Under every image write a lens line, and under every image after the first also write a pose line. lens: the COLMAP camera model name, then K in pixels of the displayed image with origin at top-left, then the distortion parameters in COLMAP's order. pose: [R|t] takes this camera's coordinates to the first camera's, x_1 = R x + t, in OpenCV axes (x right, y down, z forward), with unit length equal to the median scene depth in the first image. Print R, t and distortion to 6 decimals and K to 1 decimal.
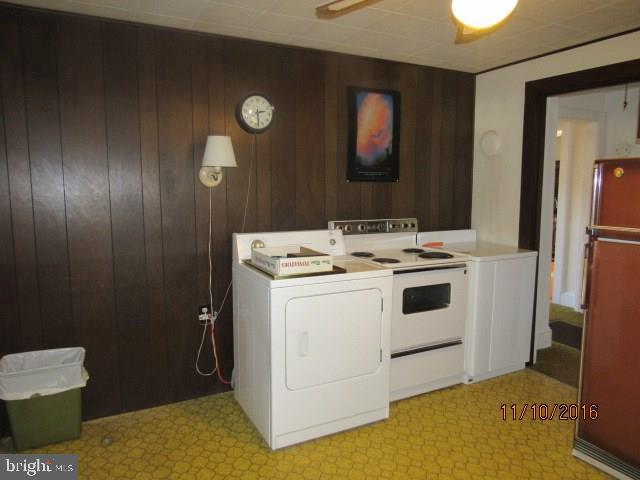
lens RADIAL K [[459.8, 0, 320.0], [0, 459.8, 240.0], [0, 0, 1]] dist [-0.016812, 0.002385]
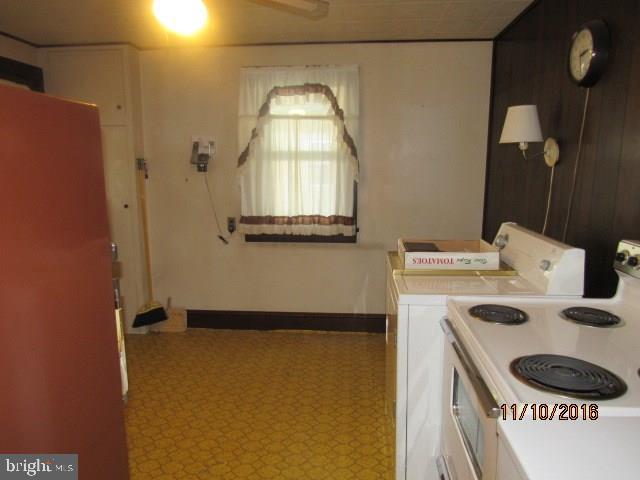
lens RADIAL K [[459.8, 0, 320.0], [0, 459.8, 240.0], [0, 0, 1]] dist [-0.016812, 0.002385]
pose [[-0.530310, 0.138215, -0.836462, 0.866241], [-0.093126, 0.971155, 0.219512, -0.160036], [0.842674, 0.194306, -0.502141, 1.357371]]
